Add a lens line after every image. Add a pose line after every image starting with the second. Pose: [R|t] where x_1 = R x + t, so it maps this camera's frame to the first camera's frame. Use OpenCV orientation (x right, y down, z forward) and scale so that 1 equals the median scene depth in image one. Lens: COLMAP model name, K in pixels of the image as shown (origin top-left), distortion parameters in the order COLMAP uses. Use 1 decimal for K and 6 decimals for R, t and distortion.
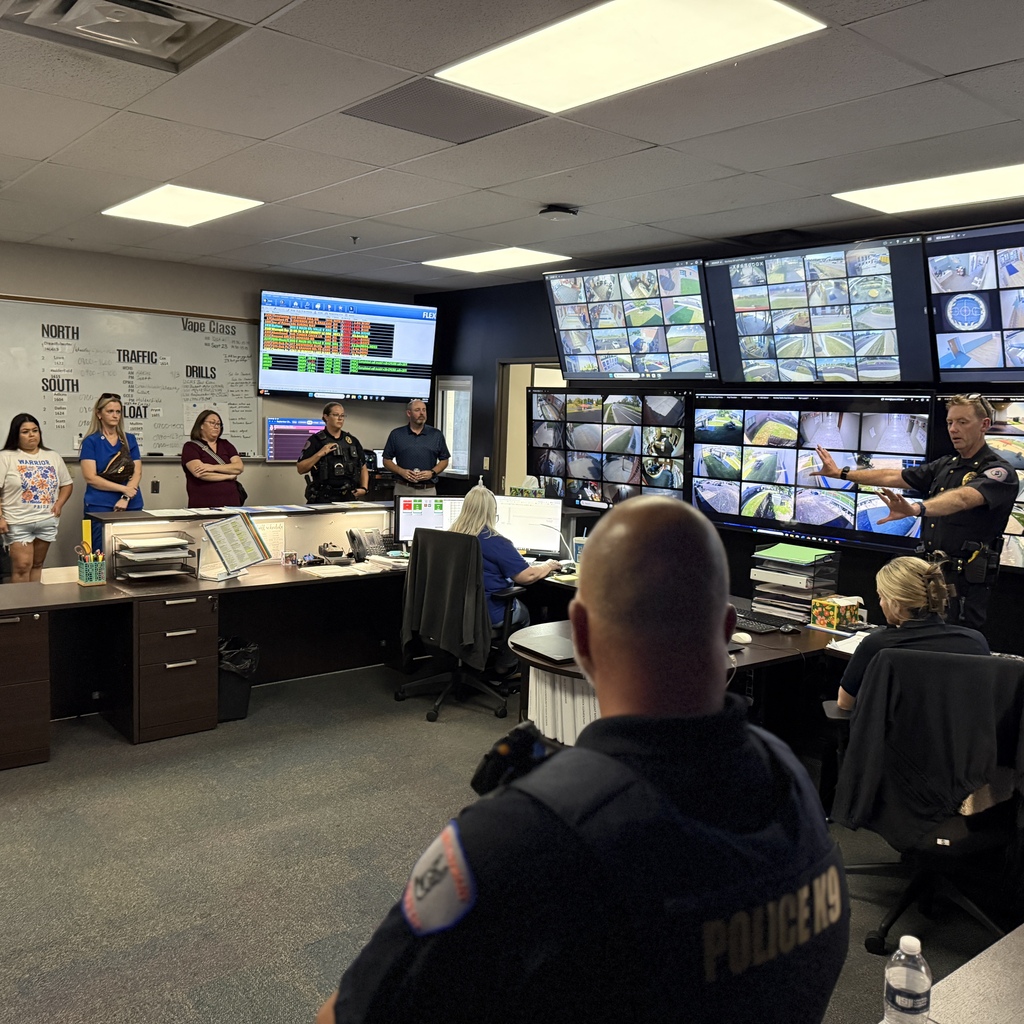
lens RADIAL K [[899.7, 0, 515.1], [0, 899.7, 526.0], [0, 0, 1]] dist [0.128175, -0.276153]
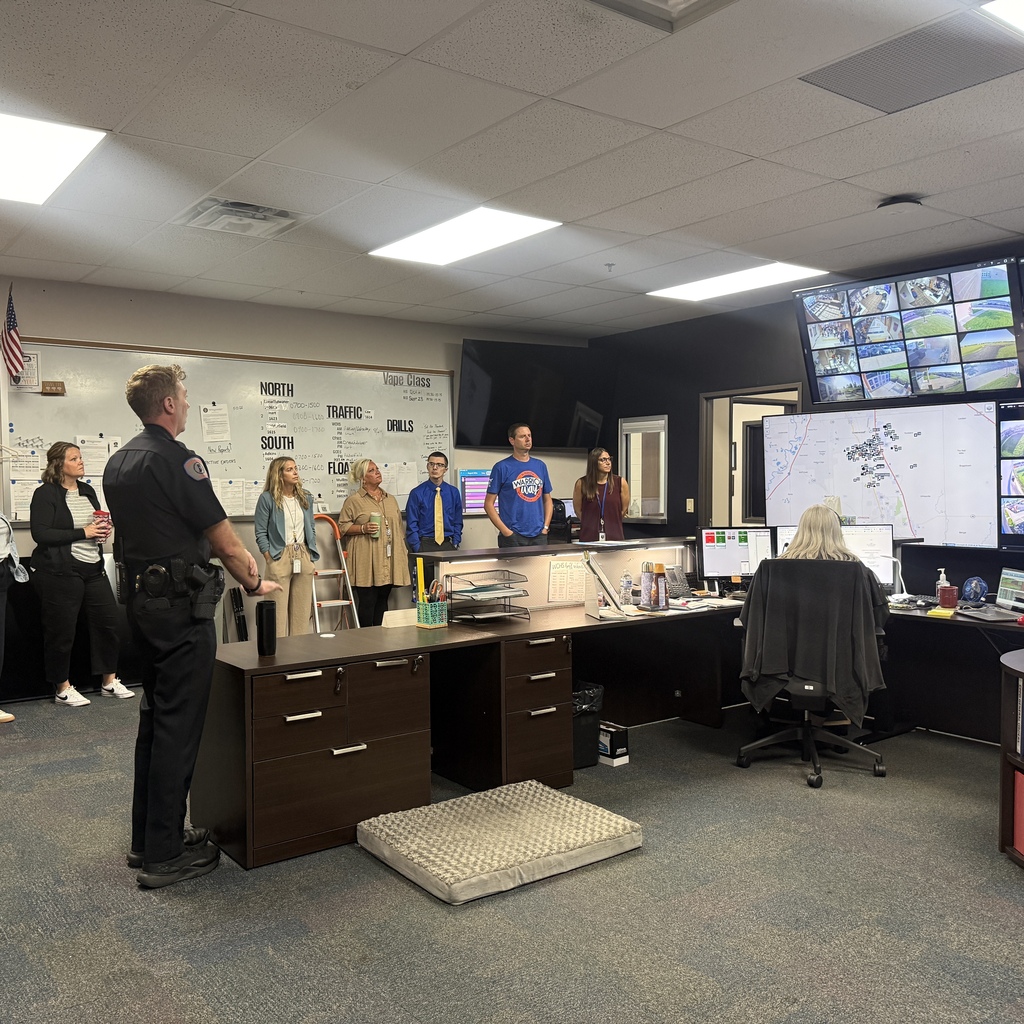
lens RADIAL K [[927.6, 0, 512.0], [0, 927.6, 512.0], [0, 0, 1]] dist [0.142646, -0.329601]
pose [[0.993062, -0.043207, -0.109367, -0.192566], [0.034054, 0.995865, -0.084217, 0.020967], [0.112553, 0.079908, 0.990427, 0.039857]]
